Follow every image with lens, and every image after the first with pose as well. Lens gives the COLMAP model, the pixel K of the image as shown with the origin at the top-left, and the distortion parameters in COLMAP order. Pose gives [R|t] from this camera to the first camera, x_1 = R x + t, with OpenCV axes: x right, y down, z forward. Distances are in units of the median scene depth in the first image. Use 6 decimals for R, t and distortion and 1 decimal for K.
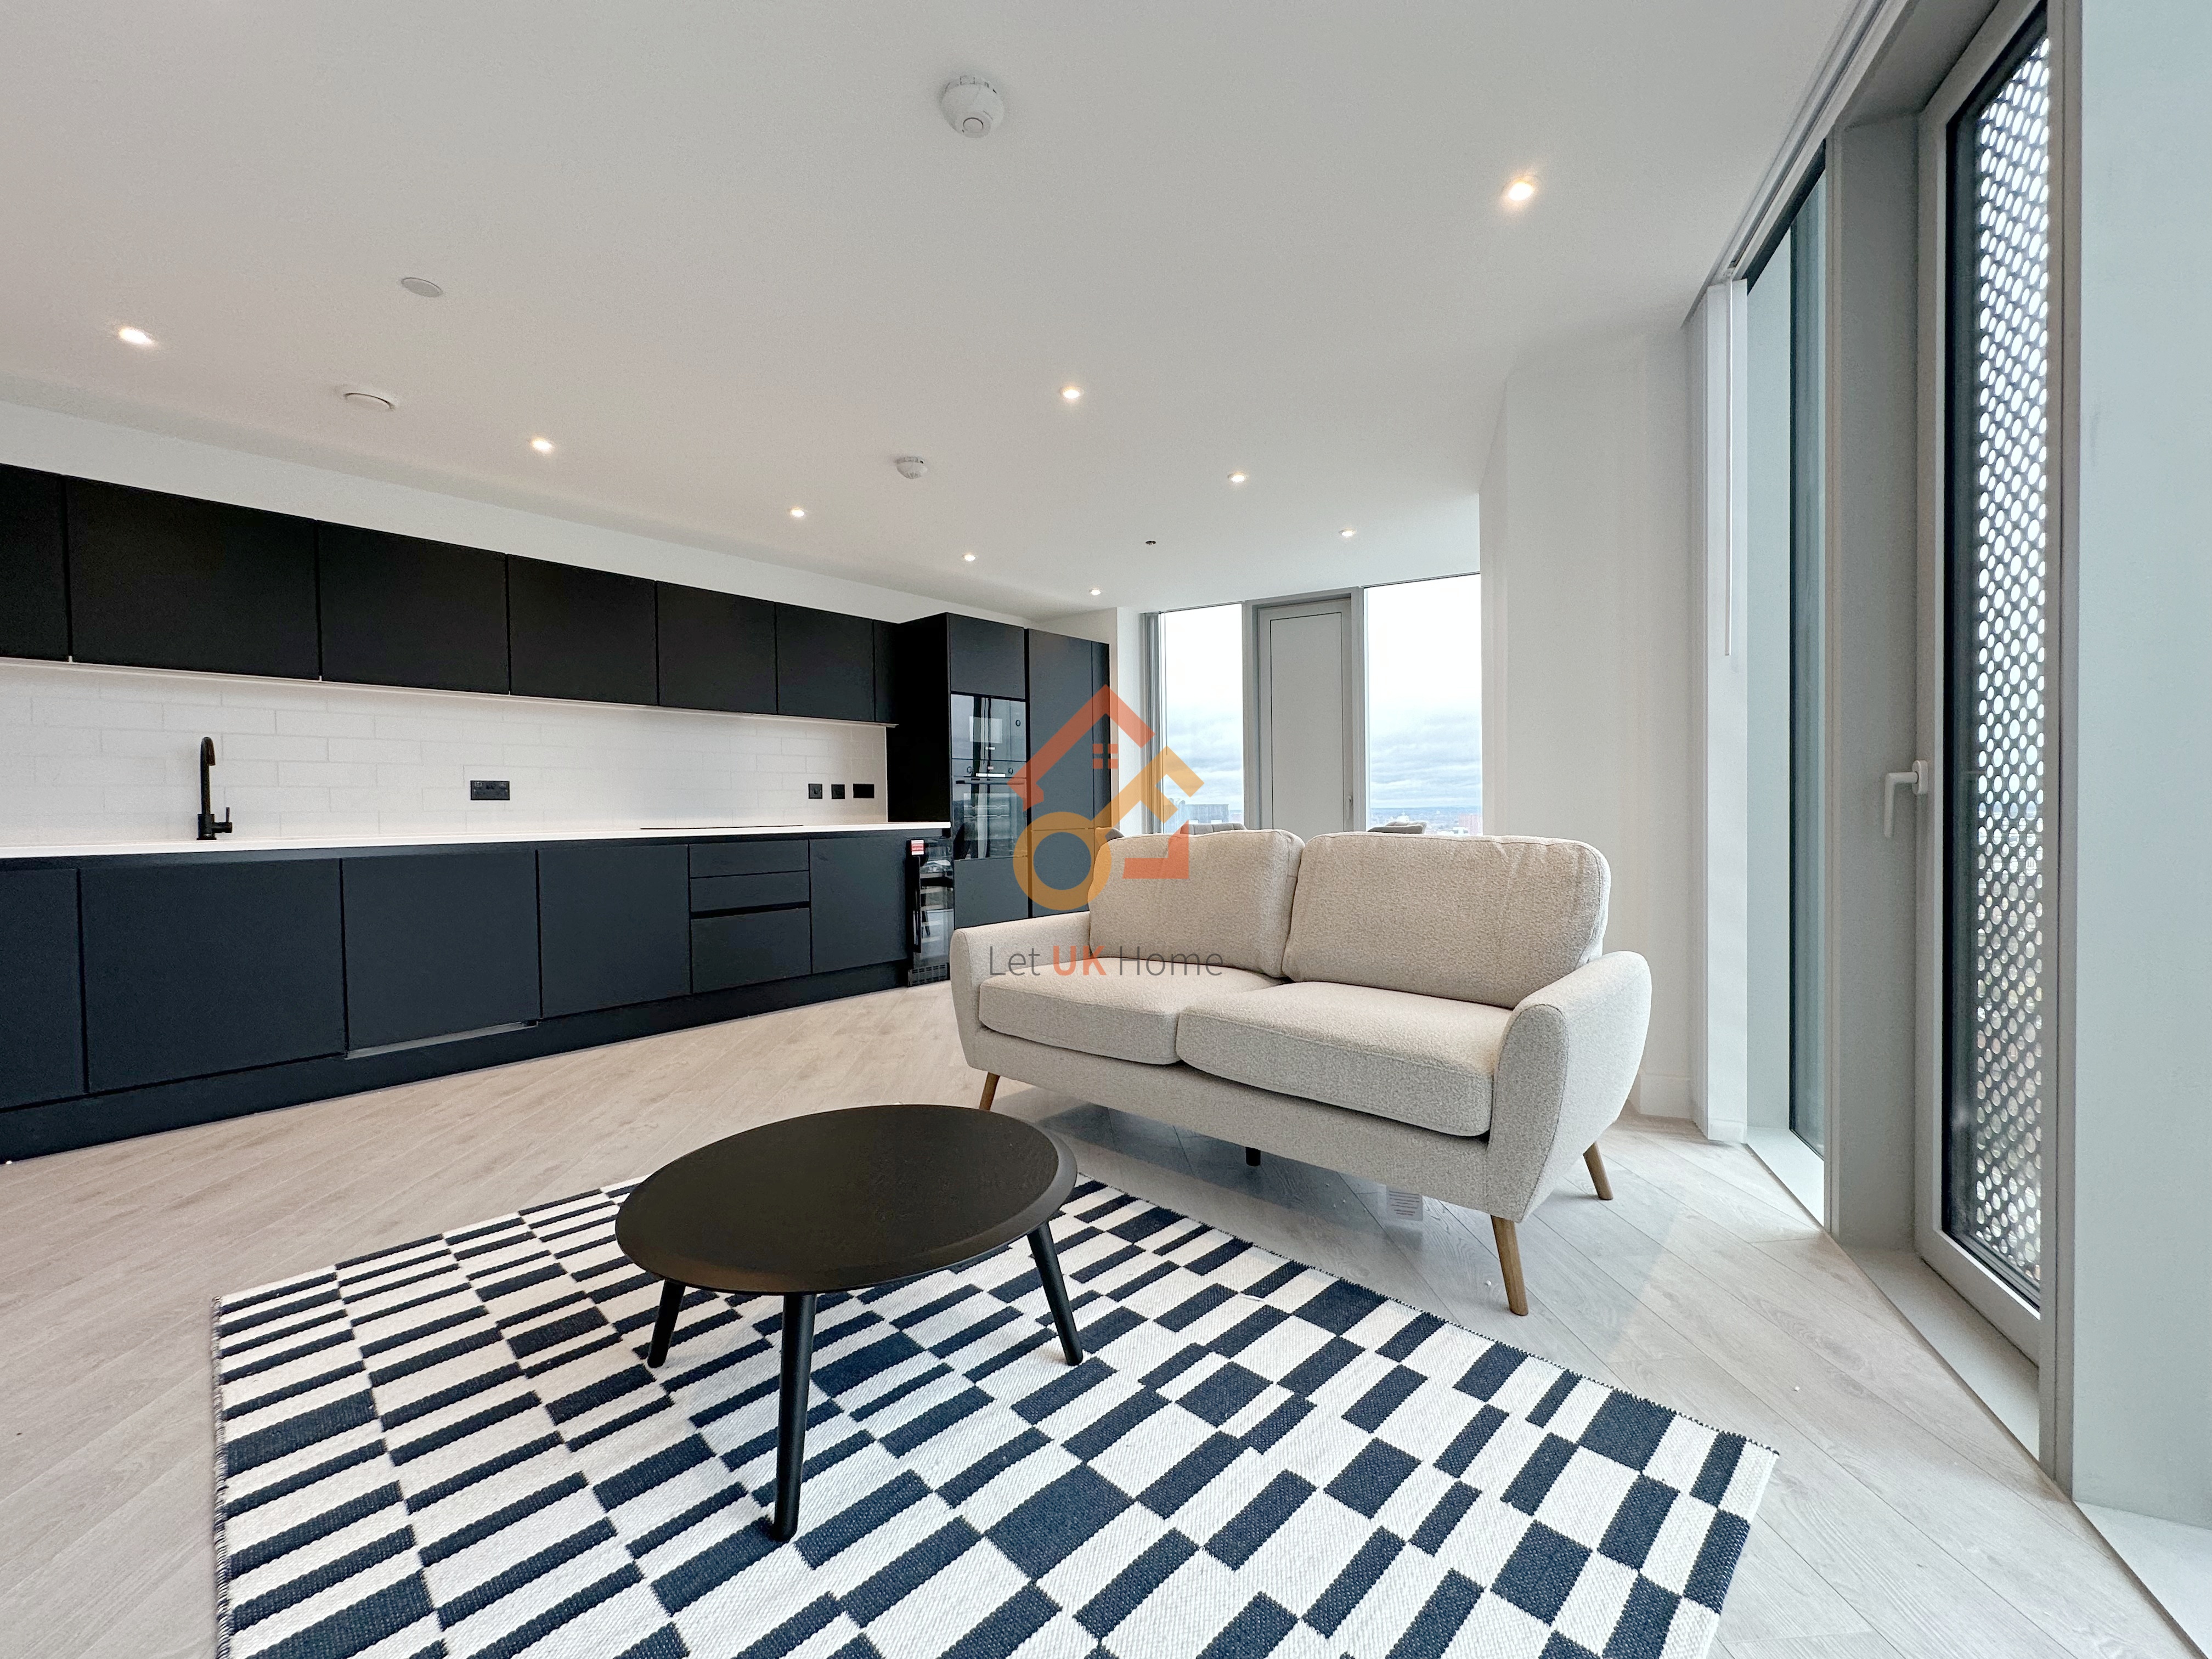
lens RADIAL K [[892.6, 0, 1110.2], [0, 892.6, 827.7], [0, 0, 1]] dist [-0.000841, -0.001865]
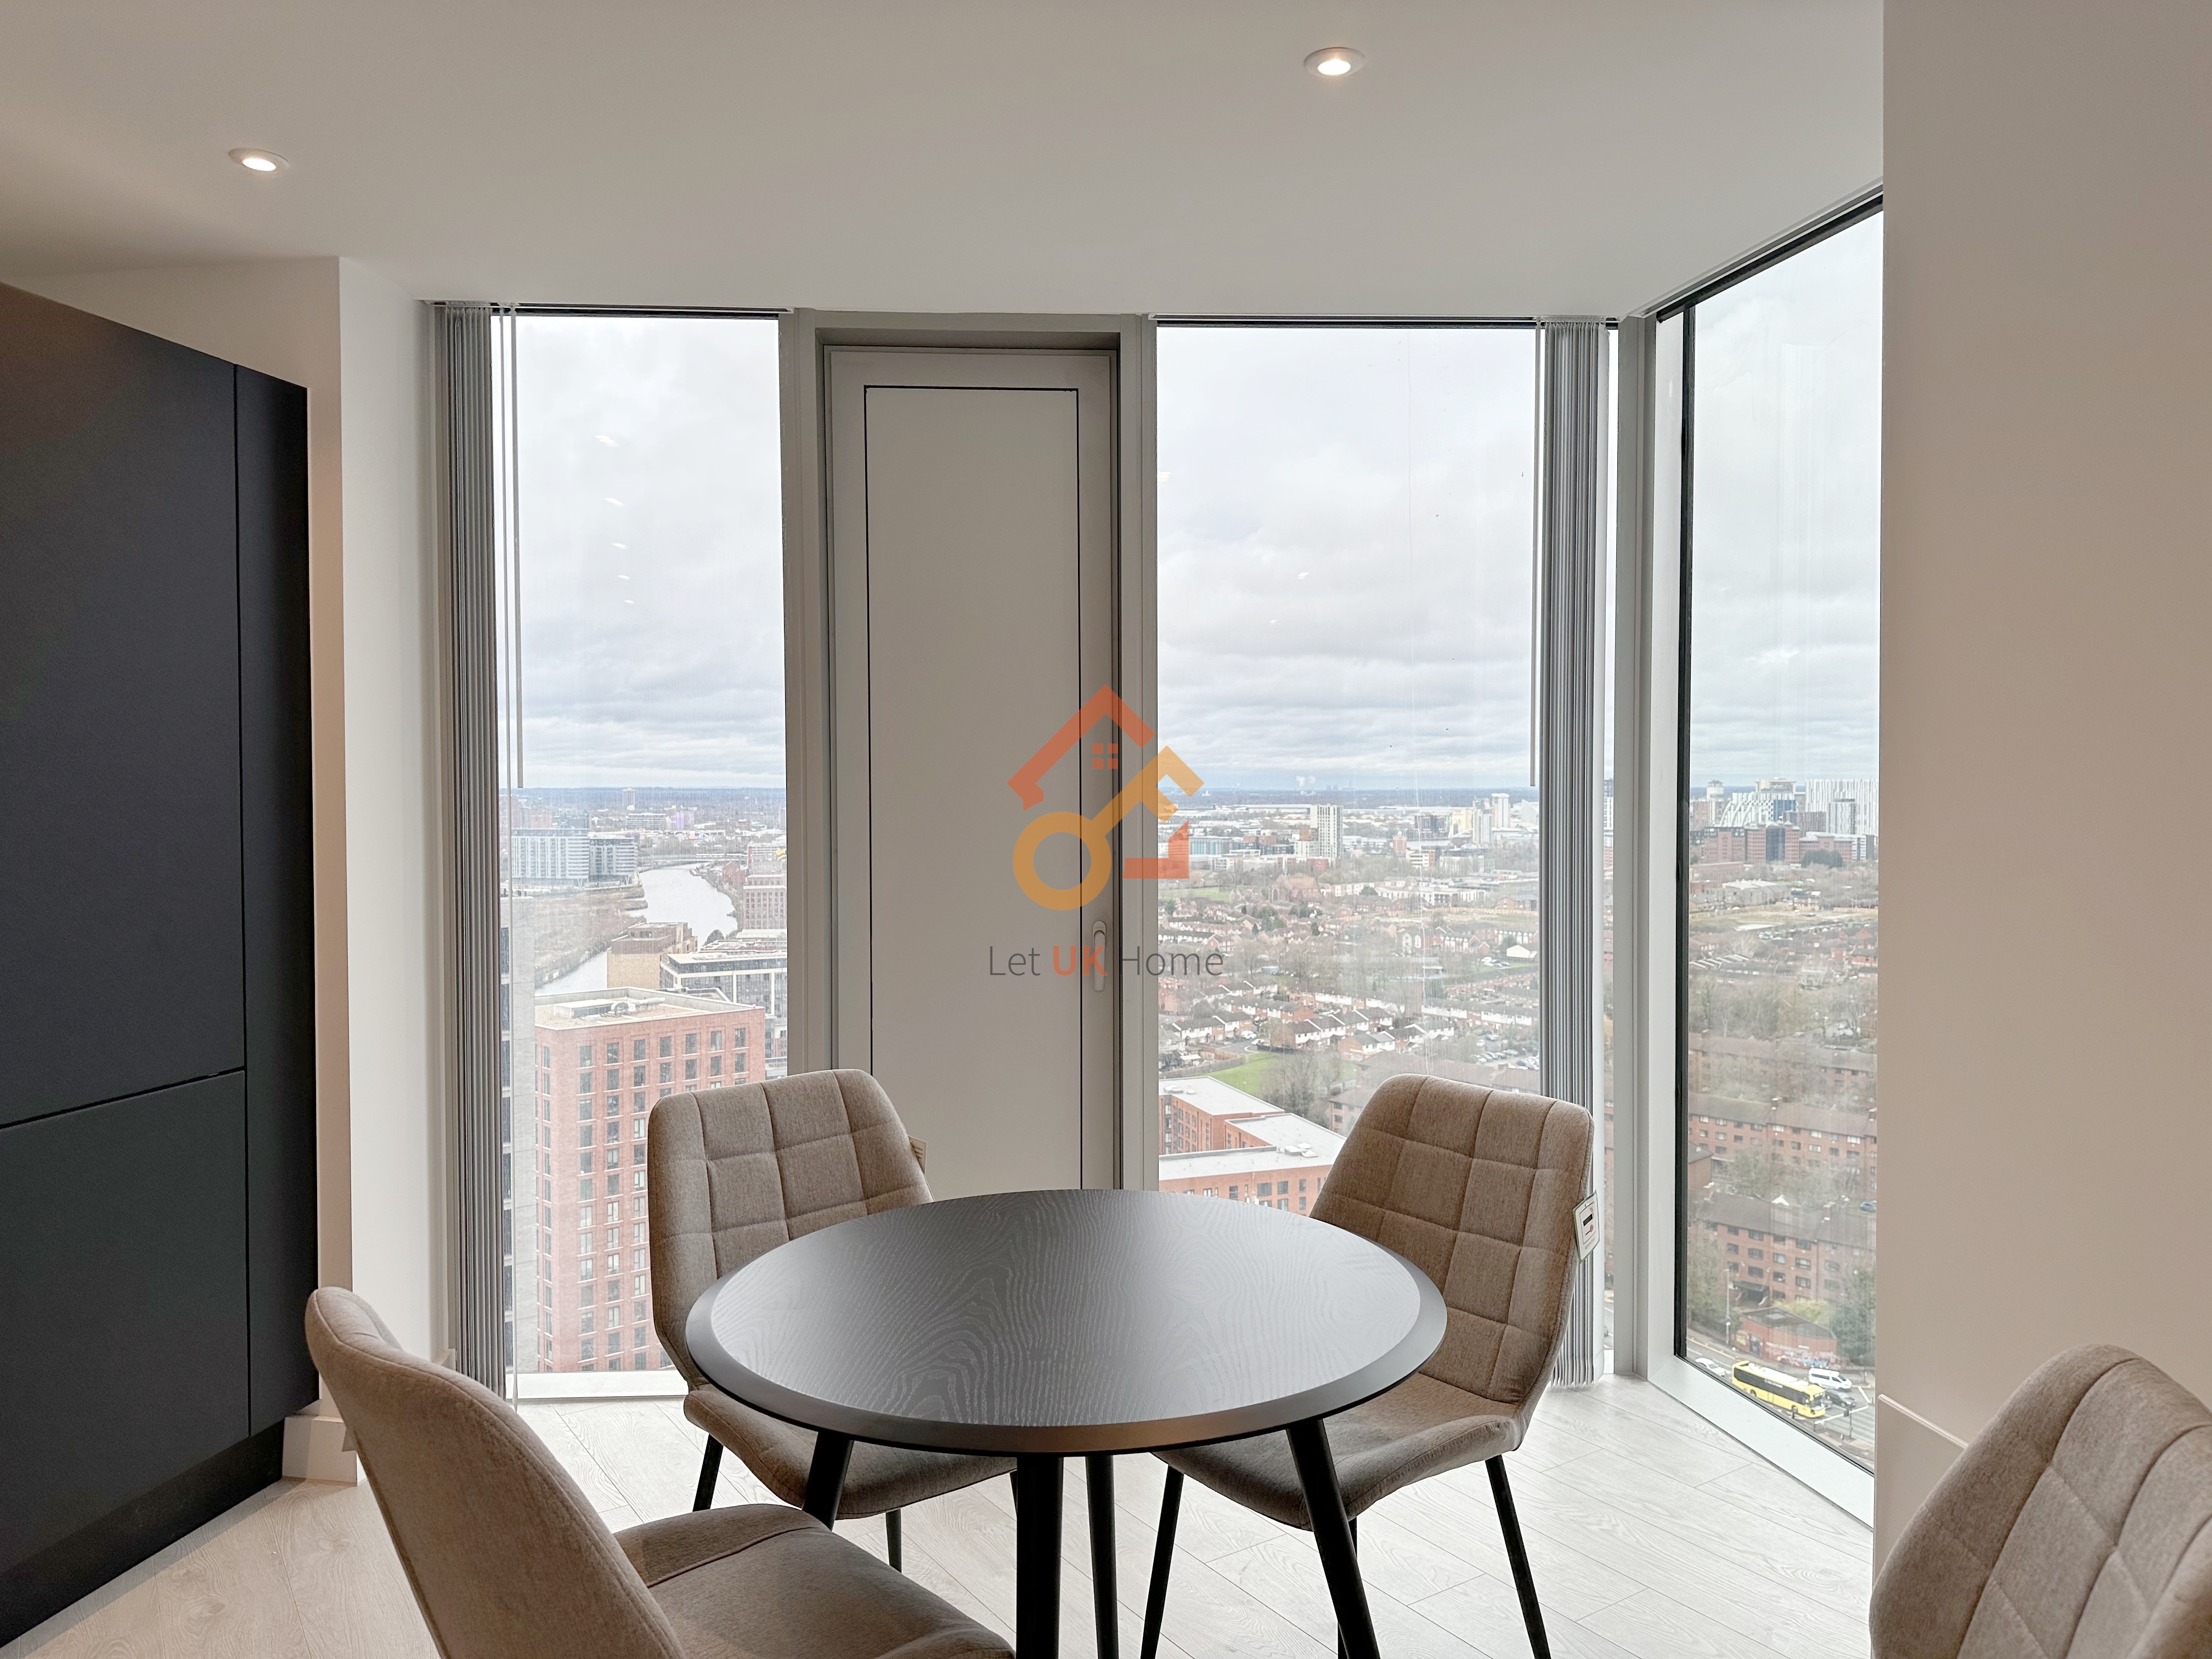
lens RADIAL K [[1536.0, 0, 1103.9], [0, 1536.0, 829.3], [0, 0, 1]] dist [0.016734, -0.003028]
pose [[0.871145, -0.002032, 0.491021, -0.036163], [-0.002076, 0.999967, 0.007822, -0.130865], [-0.491021, -0.007834, 0.871113, 0.809148]]
